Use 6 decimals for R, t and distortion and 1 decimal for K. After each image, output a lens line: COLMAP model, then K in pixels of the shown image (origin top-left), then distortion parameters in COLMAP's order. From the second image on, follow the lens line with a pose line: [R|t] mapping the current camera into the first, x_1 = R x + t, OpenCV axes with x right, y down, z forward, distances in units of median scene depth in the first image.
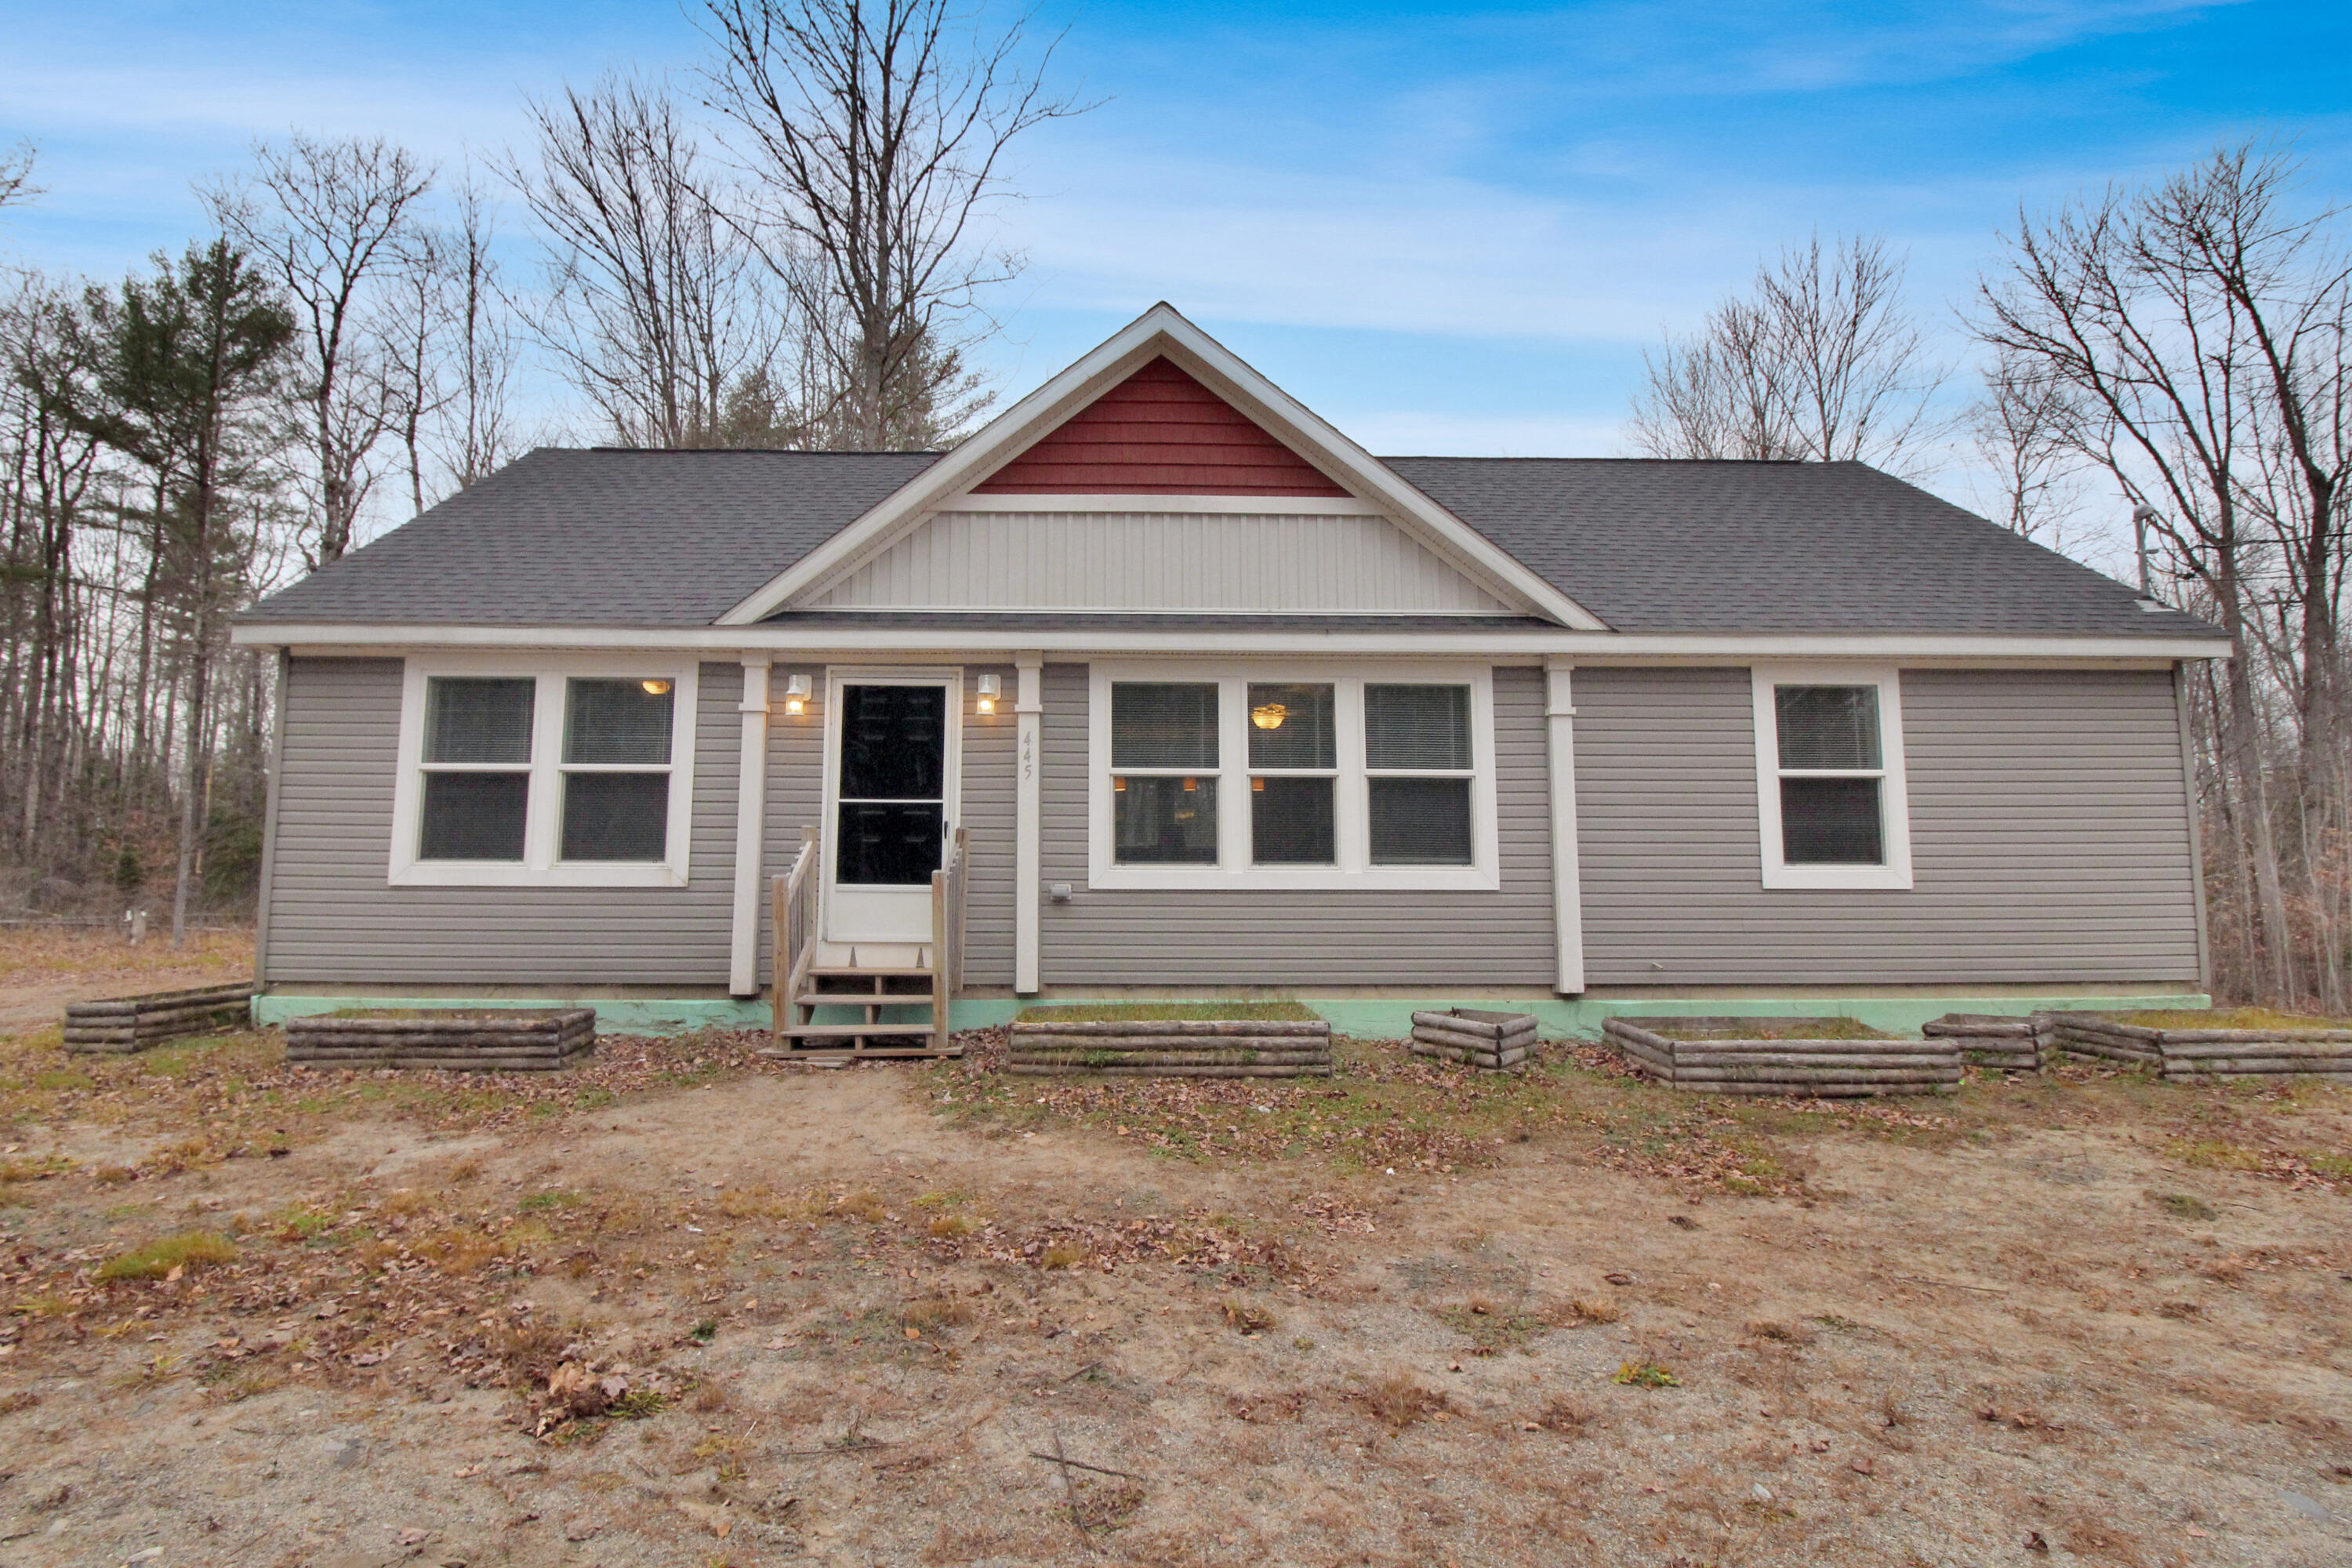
lens RADIAL K [[1039.2, 0, 1261.2], [0, 1039.2, 579.1], [0, 0, 1]] dist [0.001317, -0.005553]
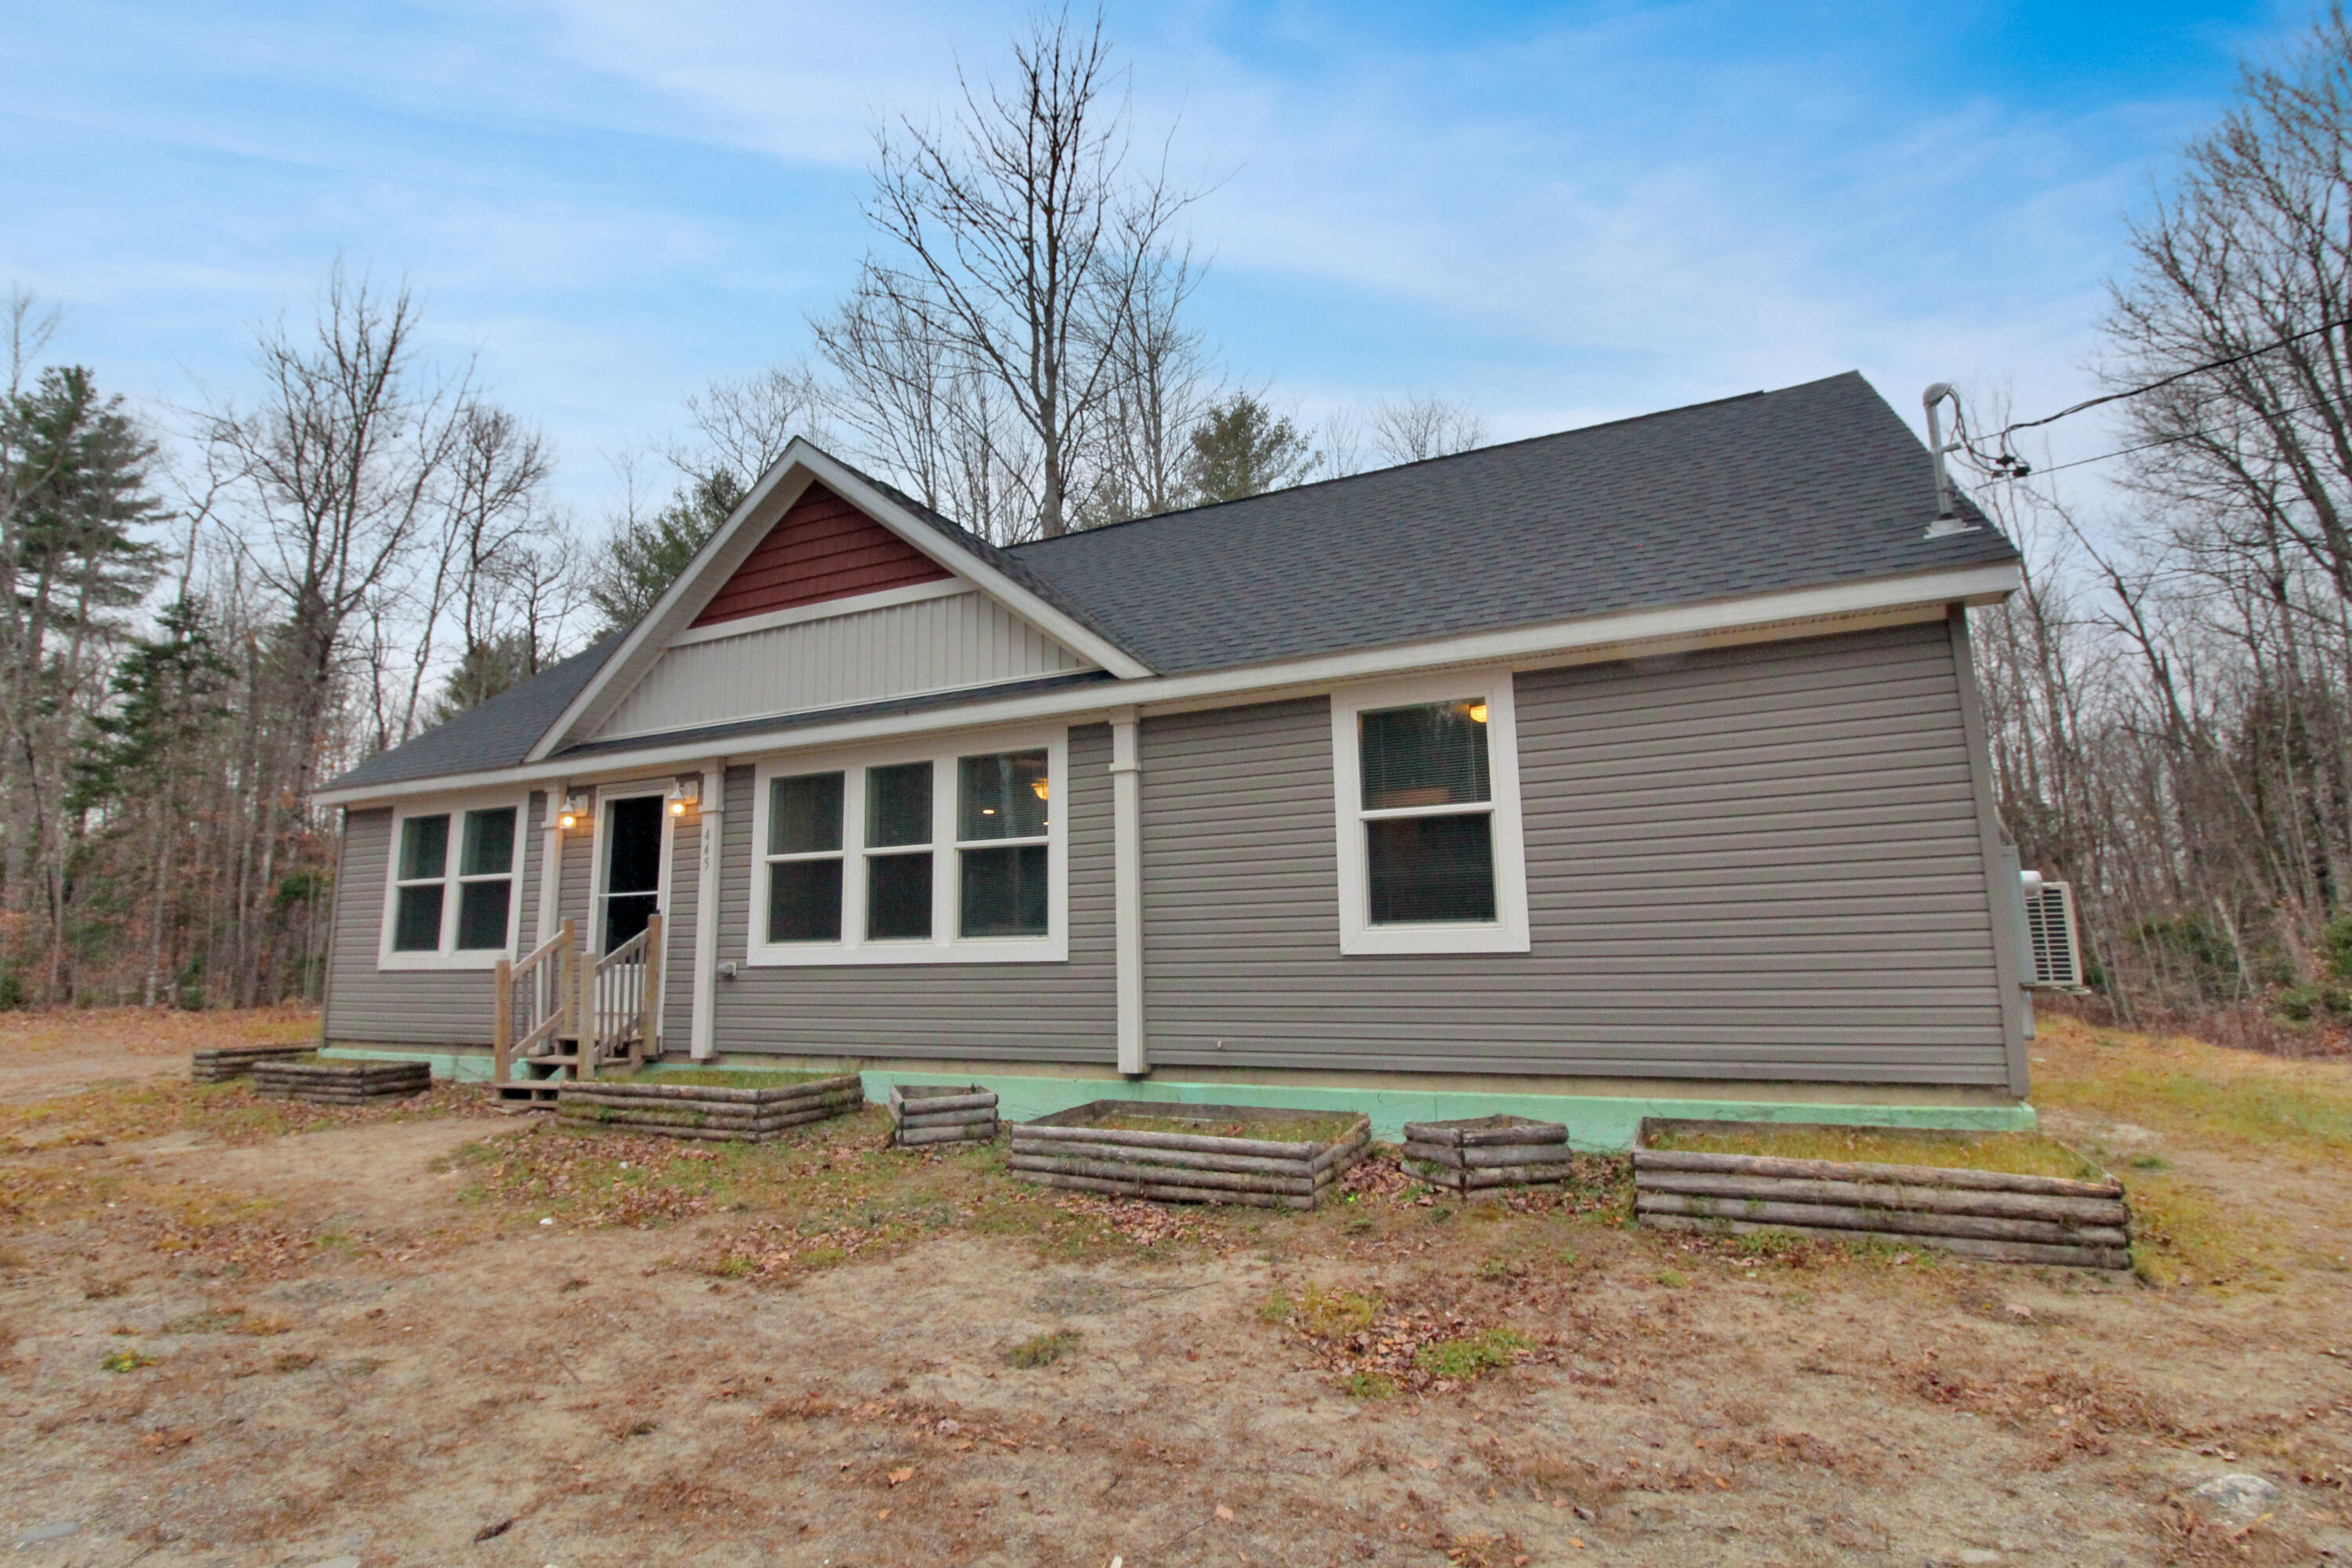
lens RADIAL K [[1108.6, 0, 1242.3], [0, 1108.6, 541.7], [0, 0, 1]] dist [0.002077, -0.000578]
pose [[0.881118, -0.179455, -0.437523, 0.917387], [0.149339, 0.983446, -0.102622, 0.047776], [0.448697, 0.025083, 0.893332, 0.148123]]
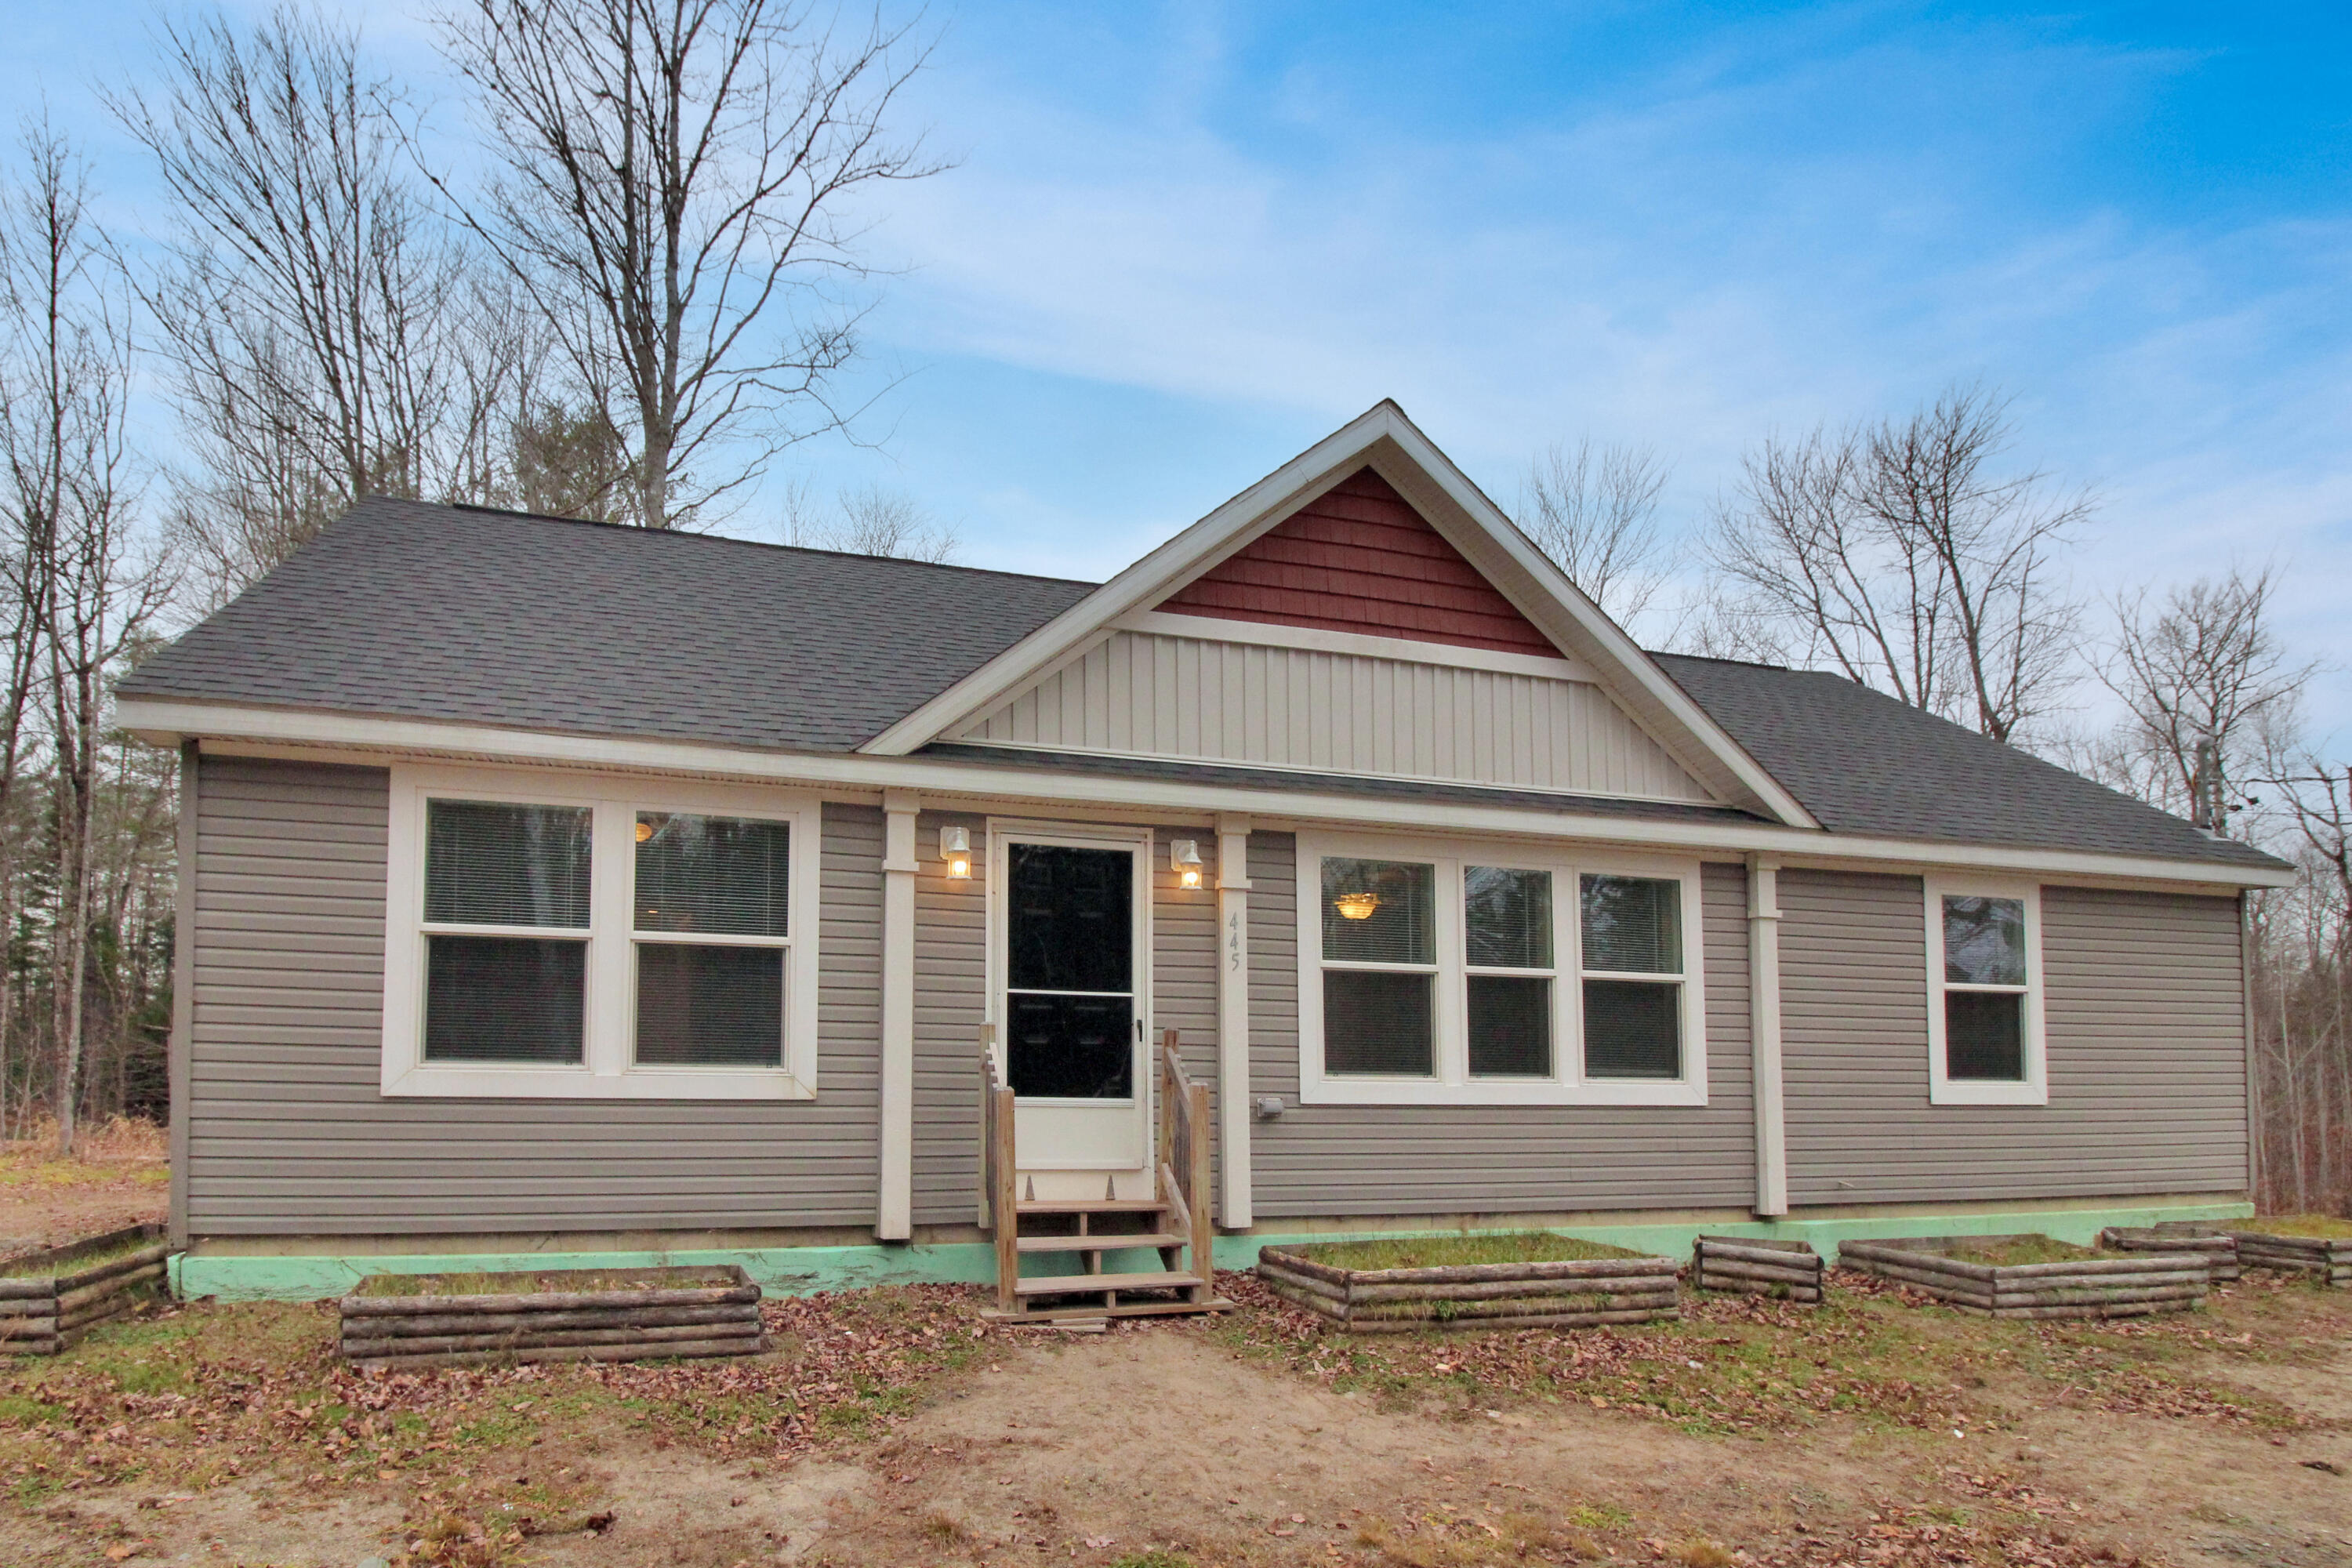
lens RADIAL K [[1112.9, 0, 1167.7], [0, 1112.9, 828.7], [0, 0, 1]] dist [0.000677, -0.010971]
pose [[0.974973, 0.057176, 0.214844, -0.470050], [-0.070453, 0.996017, 0.054653, 0.038115], [-0.210863, -0.068421, 0.975118, 0.169528]]
